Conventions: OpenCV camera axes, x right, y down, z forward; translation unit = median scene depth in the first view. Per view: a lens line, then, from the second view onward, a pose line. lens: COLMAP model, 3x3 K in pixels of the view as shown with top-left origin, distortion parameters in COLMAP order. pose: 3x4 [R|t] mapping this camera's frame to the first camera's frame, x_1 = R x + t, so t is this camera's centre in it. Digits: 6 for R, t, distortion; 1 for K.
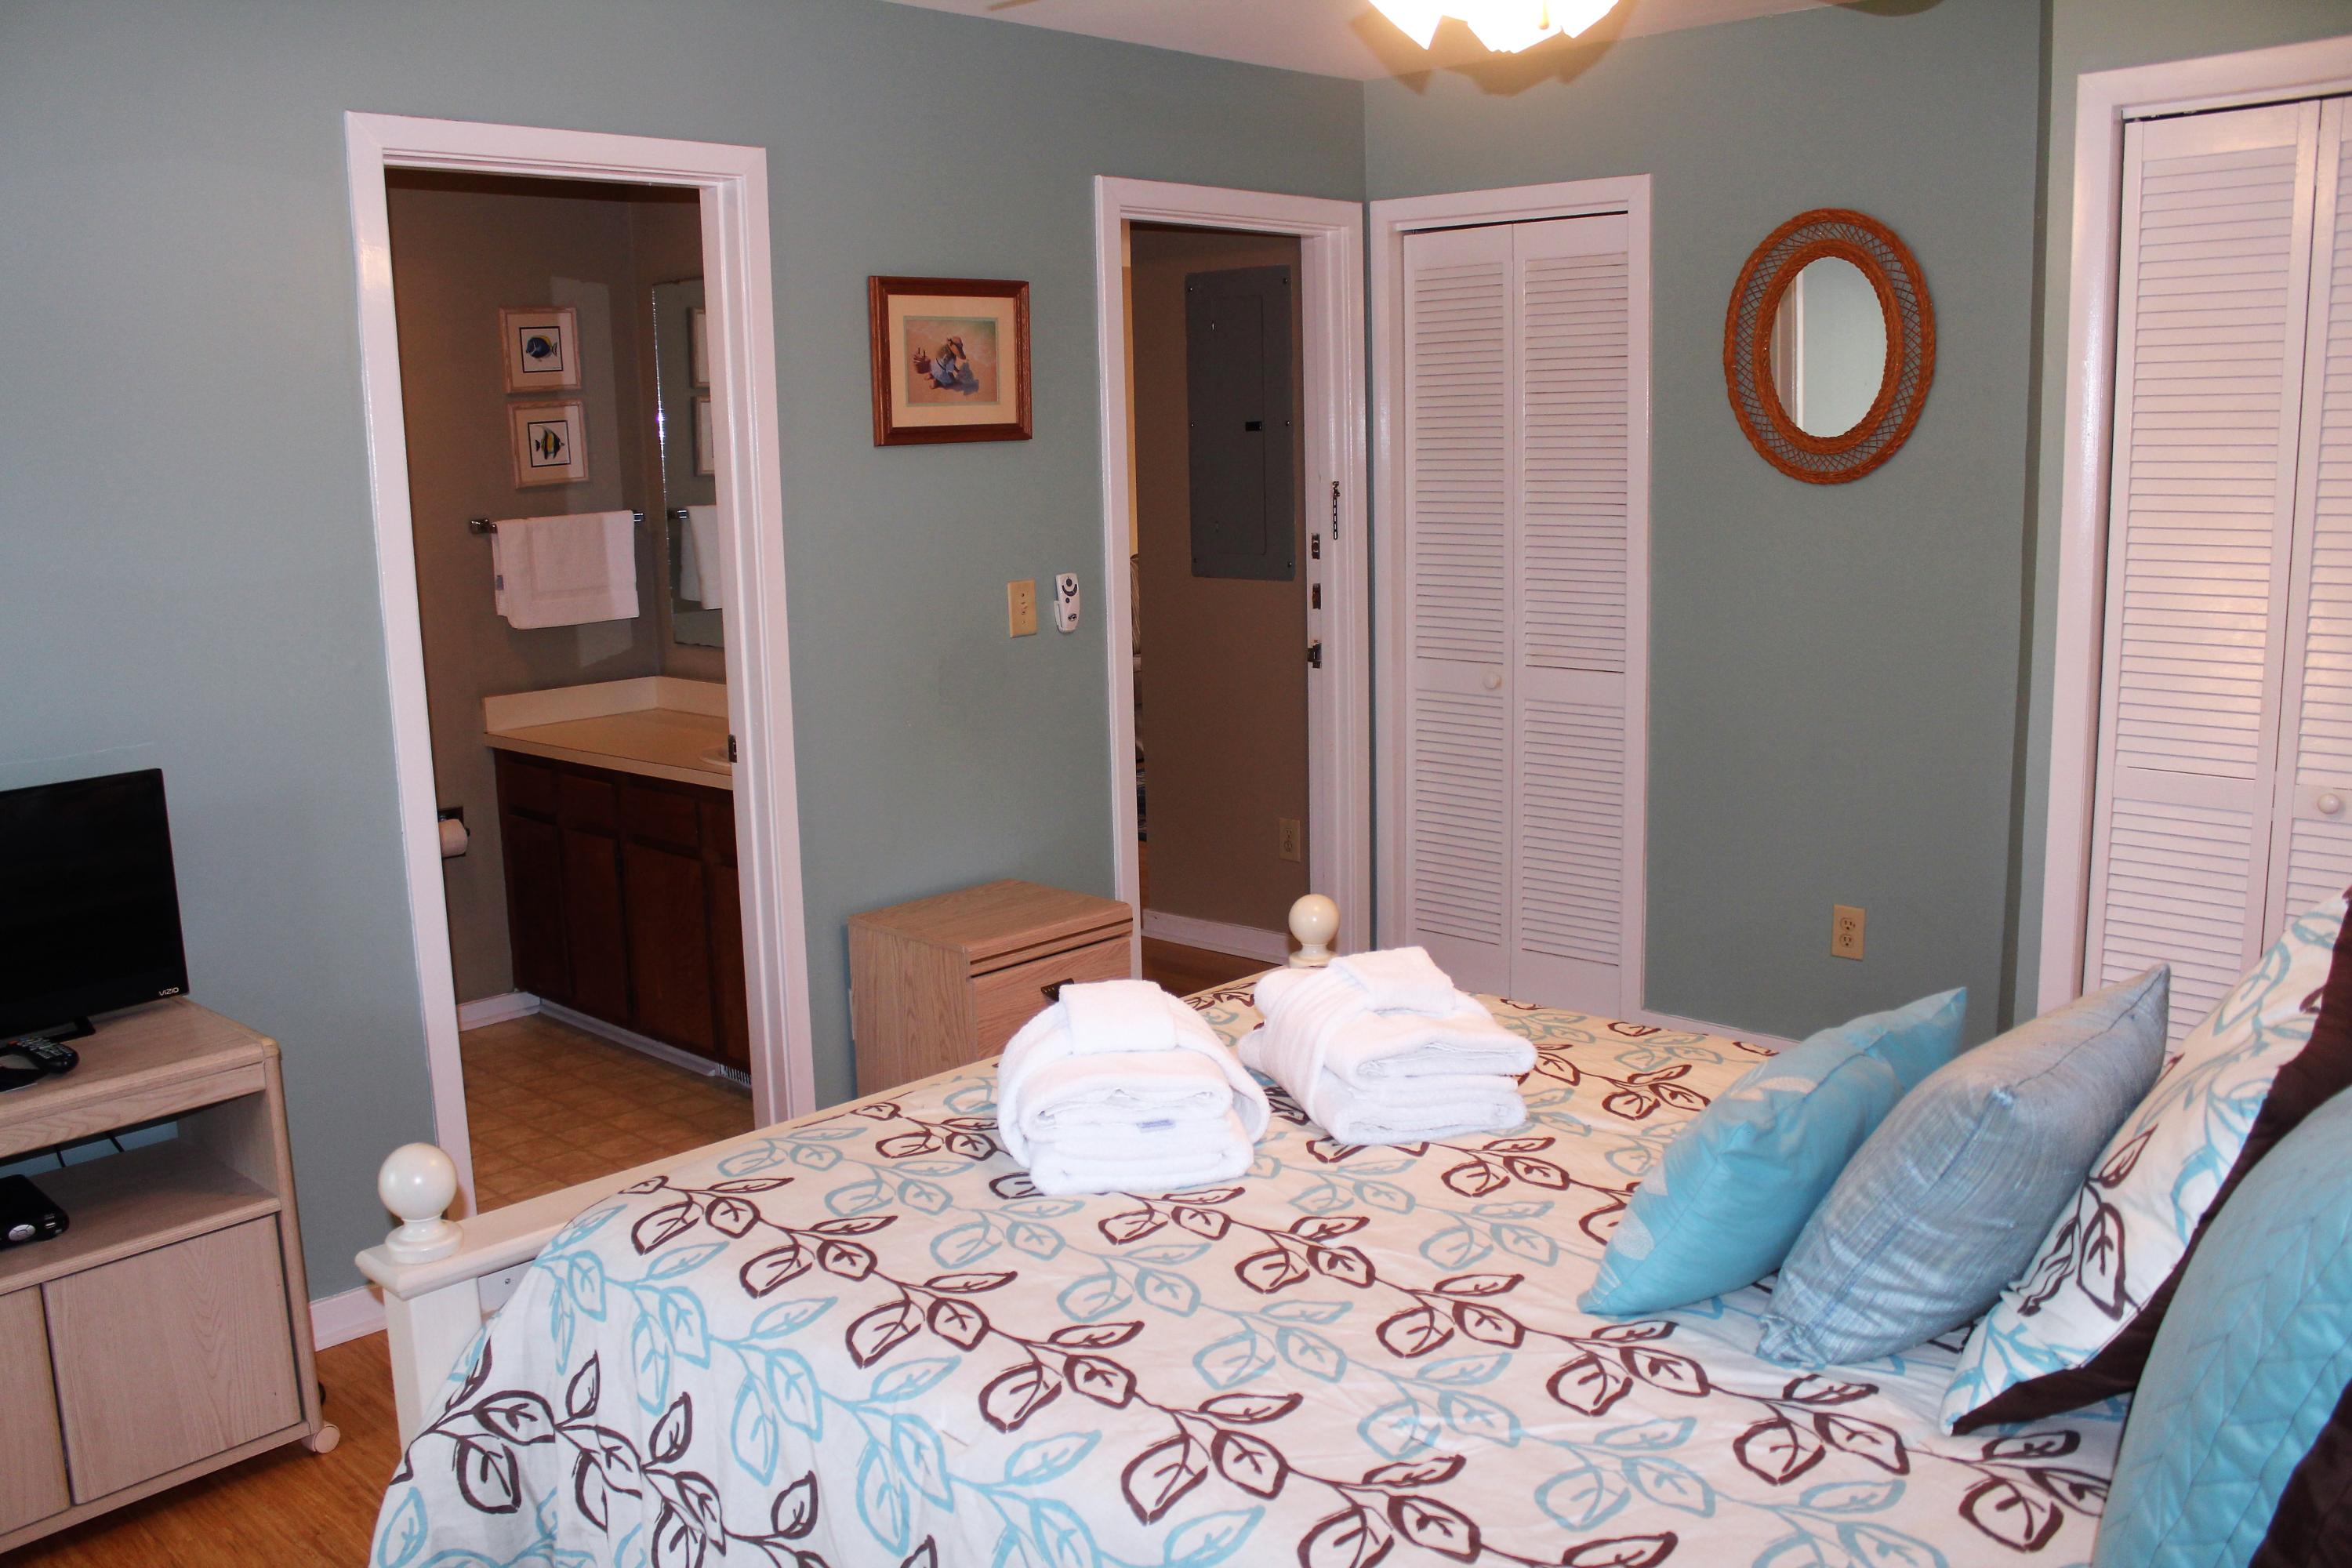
lens RADIAL K [[2046.1, 0, 1169.7], [0, 2046.1, 787.9], [0, 0, 1]] dist [-0.123011, 0.032459]
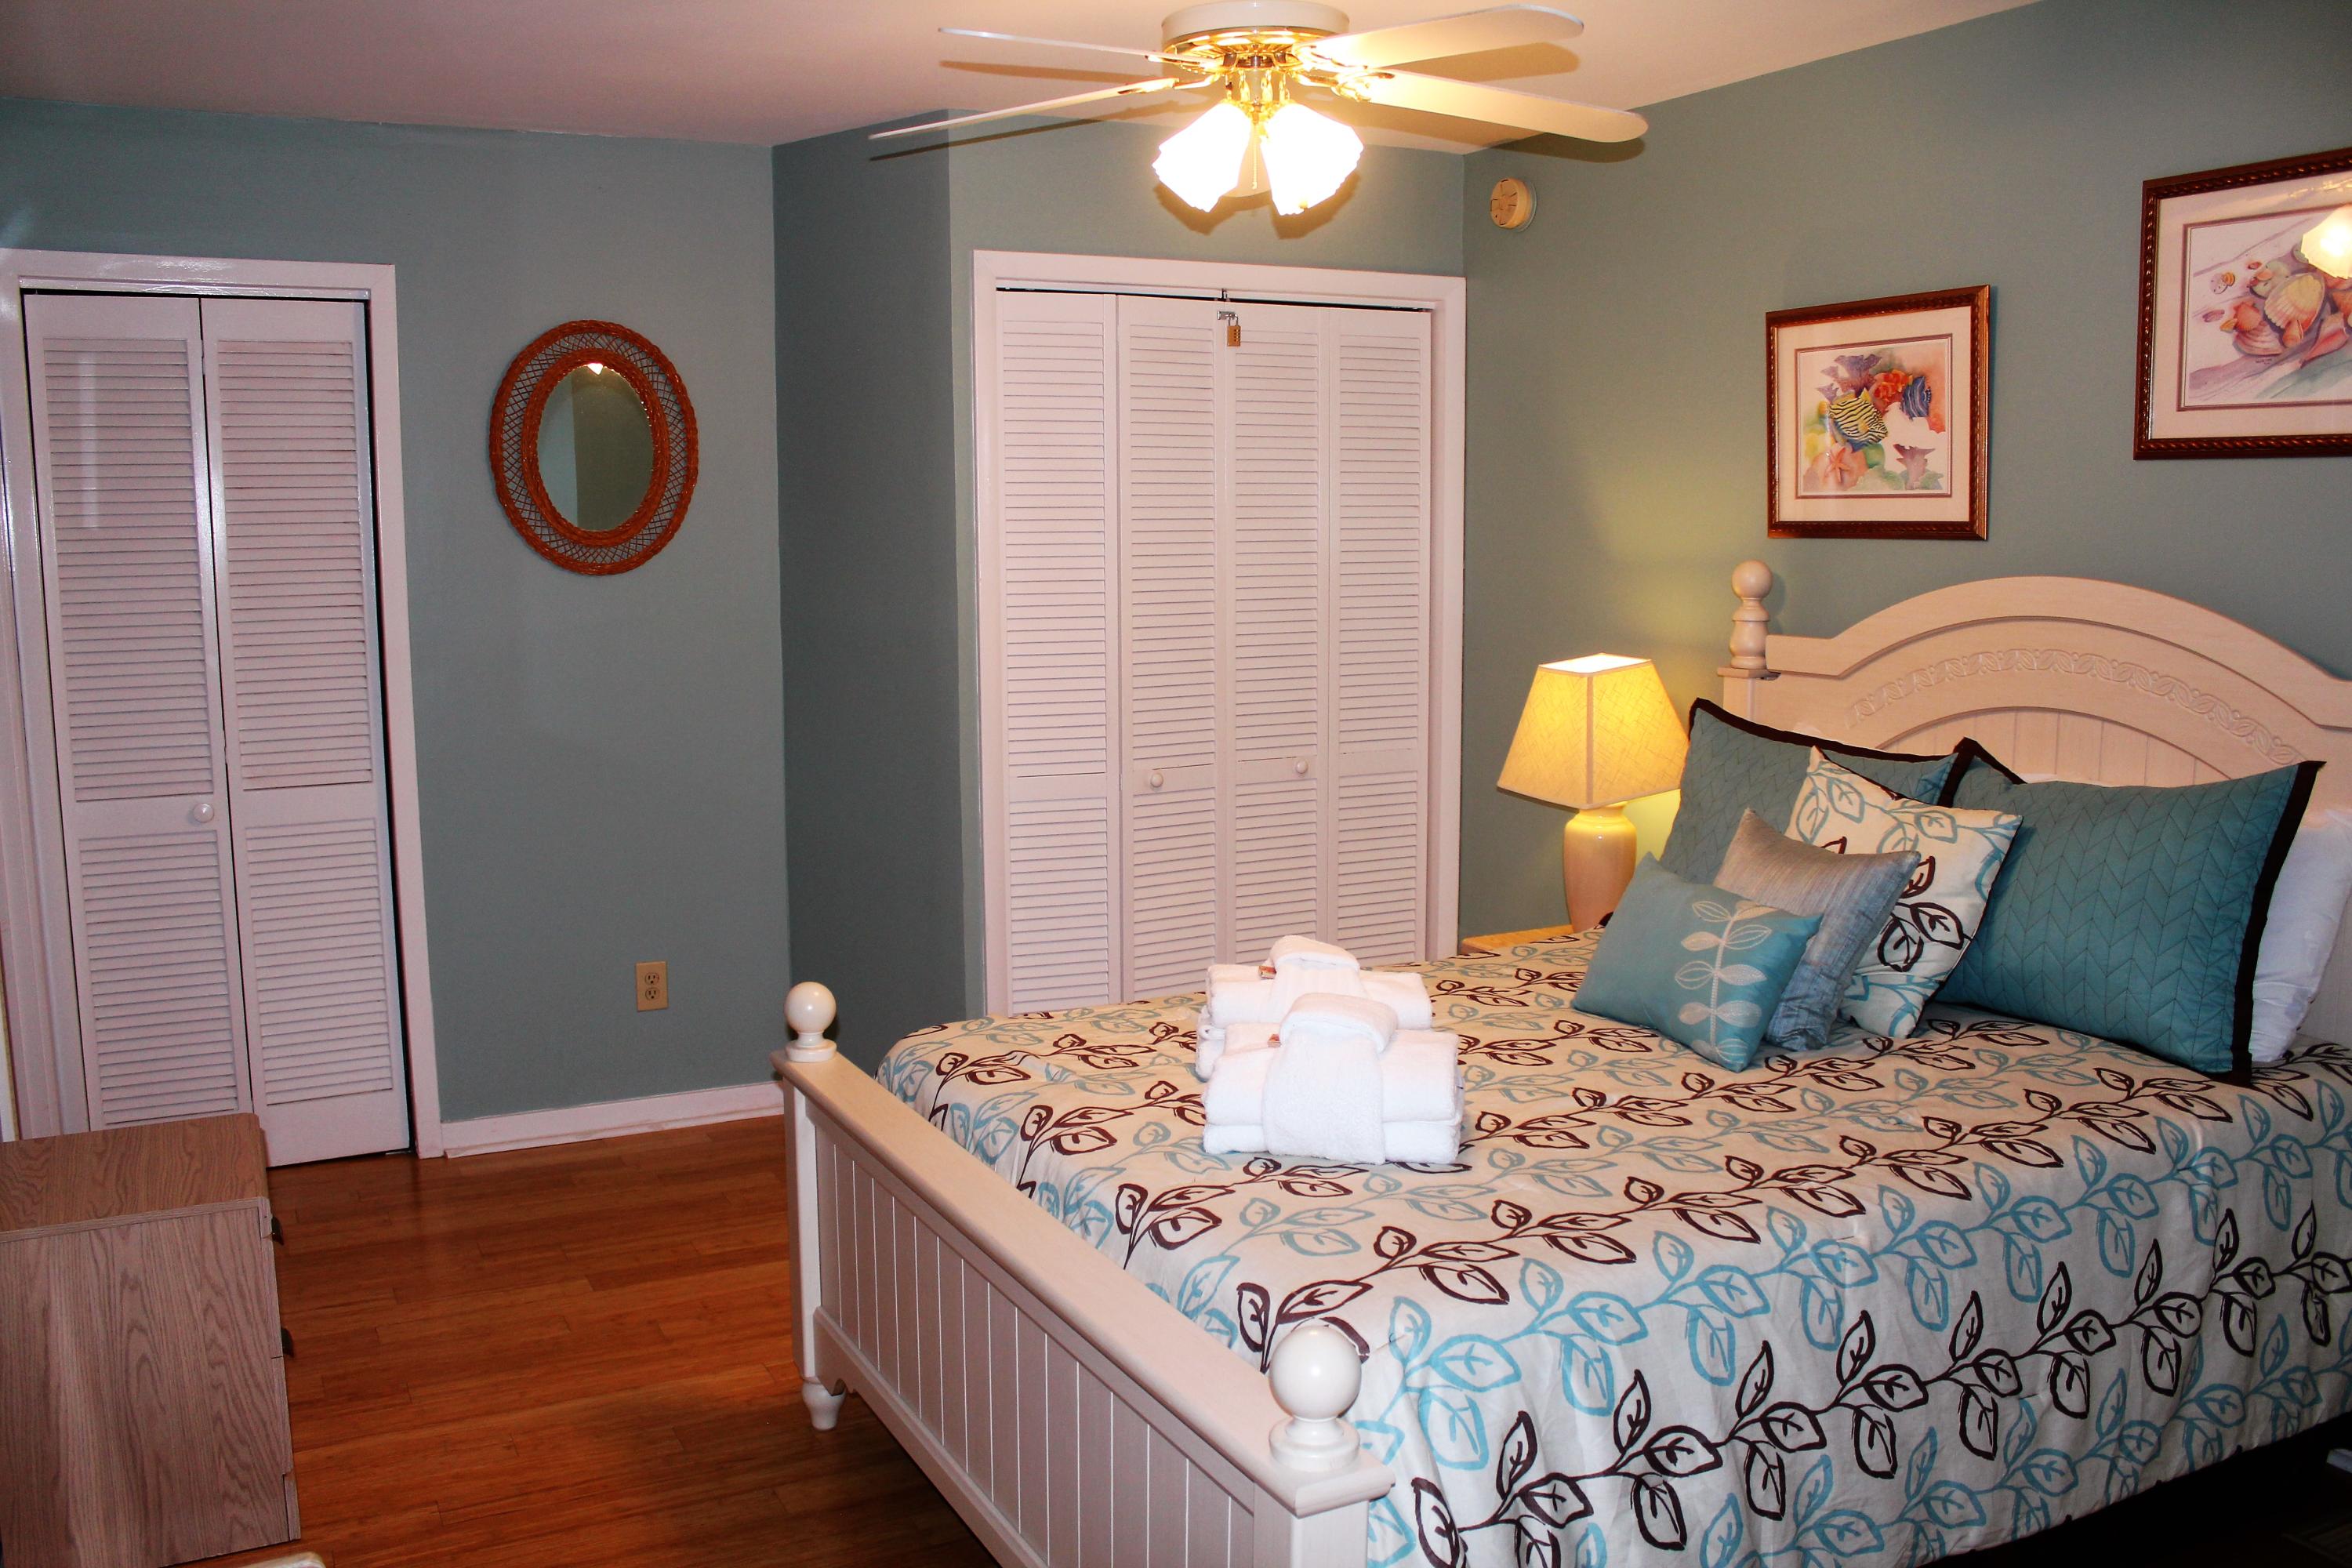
lens RADIAL K [[2046.1, 0, 1176.4], [0, 2046.1, 771.8], [0, 0, 1]] dist [-0.123011, 0.032459]
pose [[0.297092, -0.103661, 0.949206, -0.646436], [0.164171, 0.984832, 0.056167, -0.060681], [-0.940630, 0.139145, 0.309603, 0.413367]]
